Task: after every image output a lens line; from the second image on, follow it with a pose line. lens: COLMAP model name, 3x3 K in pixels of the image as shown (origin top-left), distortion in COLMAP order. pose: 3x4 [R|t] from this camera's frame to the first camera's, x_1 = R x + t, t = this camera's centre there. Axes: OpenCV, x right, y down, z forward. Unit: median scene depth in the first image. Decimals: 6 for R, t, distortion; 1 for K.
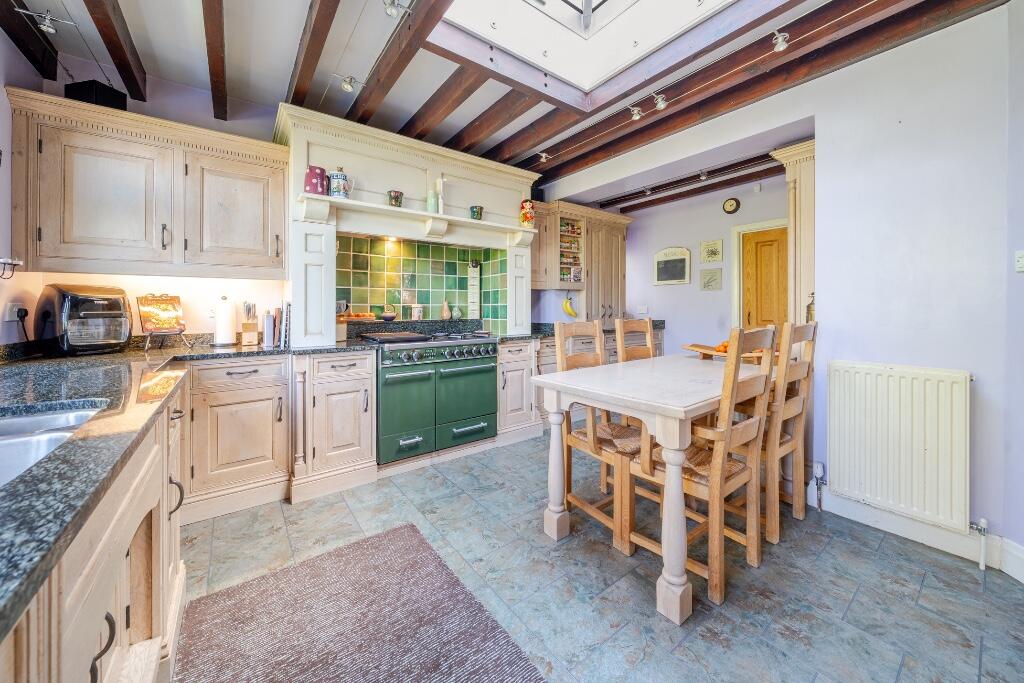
lens RADIAL K [[362.7, 0, 509.9], [0, 362.7, 313.4], [0, 0, 1]] dist [-0.000386, 0.000004]
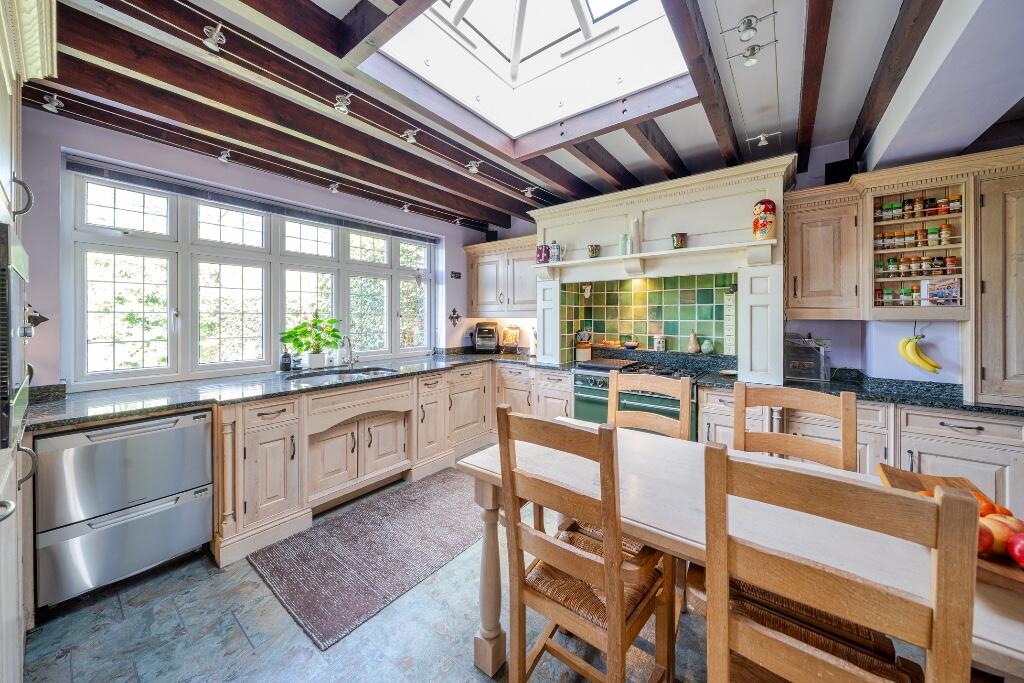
lens RADIAL K [[362.7, 0, 509.9], [0, 362.7, 313.4], [0, 0, 1]] dist [-0.000386, 0.000004]
pose [[0.265367, -0.000426, -0.964147, 0.660452], [-0.019110, 0.999801, -0.005702, -0.077505], [0.963958, 0.019938, 0.265307, 0.337888]]
